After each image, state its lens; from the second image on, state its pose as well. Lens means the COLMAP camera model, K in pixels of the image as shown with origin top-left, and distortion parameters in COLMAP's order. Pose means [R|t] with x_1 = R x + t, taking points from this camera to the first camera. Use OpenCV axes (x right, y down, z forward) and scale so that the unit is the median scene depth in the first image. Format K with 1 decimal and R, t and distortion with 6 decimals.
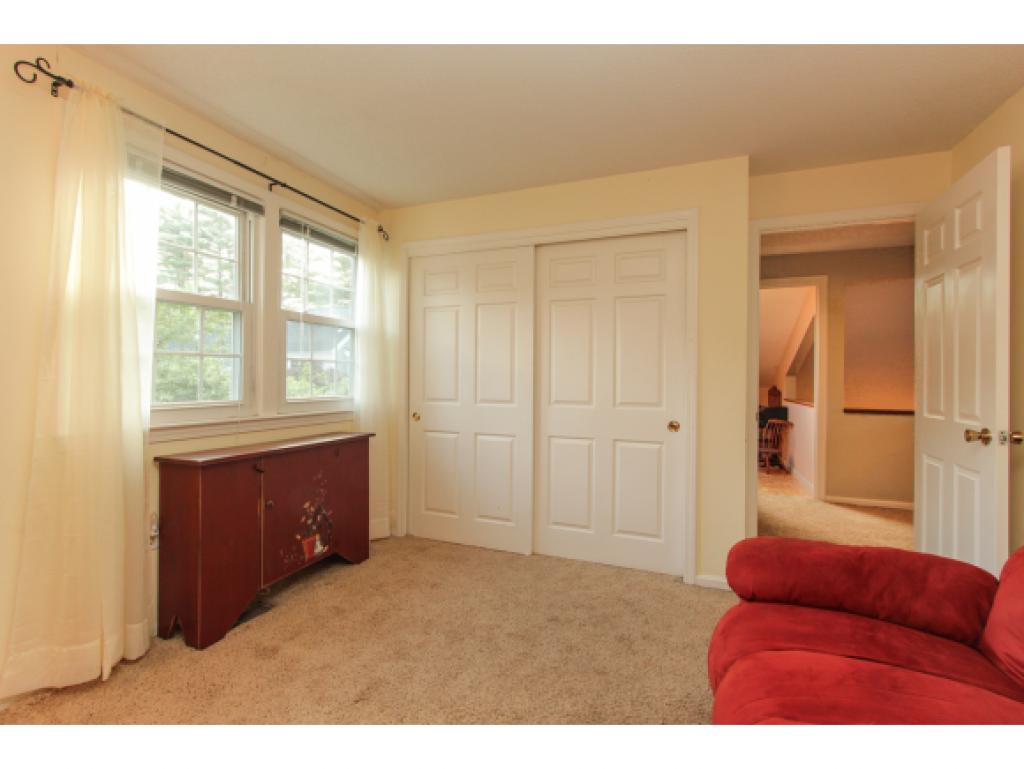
lens RADIAL K [[471.2, 0, 513.3], [0, 471.2, 381.1], [0, 0, 1]] dist [0.003438, -0.001168]
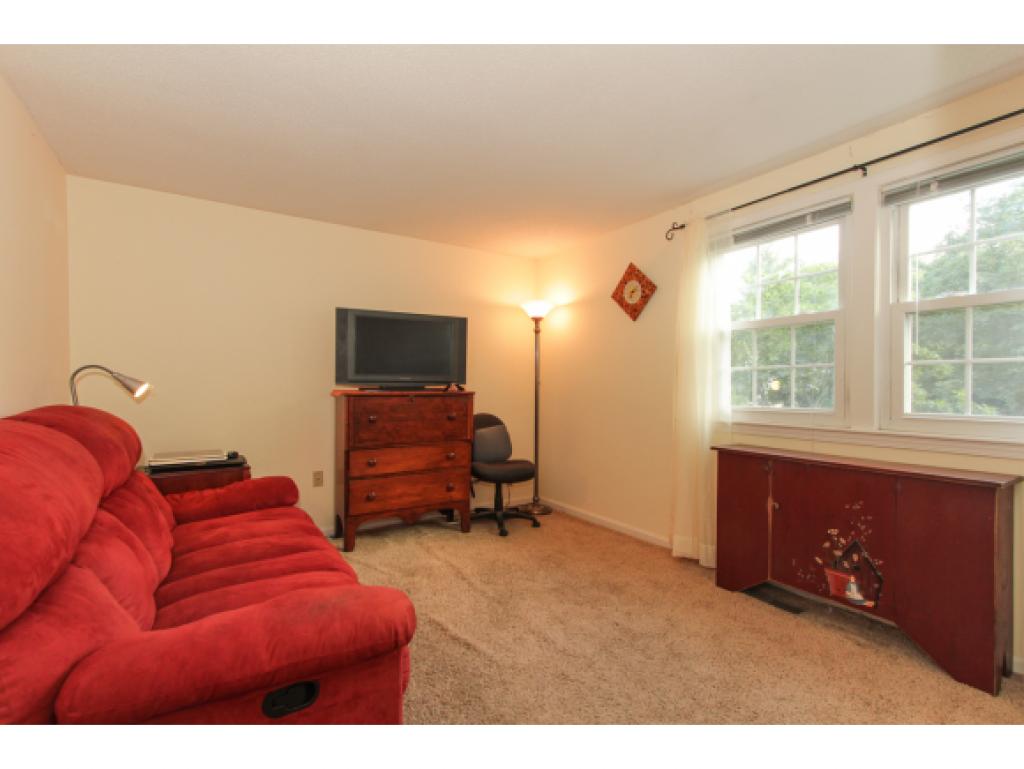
lens RADIAL K [[471.2, 0, 510.4], [0, 471.2, 390.4], [0, 0, 1]] dist [0.003438, -0.001168]
pose [[-0.577793, 0.002337, -0.816180, 0.622243], [-0.003348, 0.999981, 0.005234, -0.002463], [0.816176, 0.005757, -0.577774, 1.013412]]
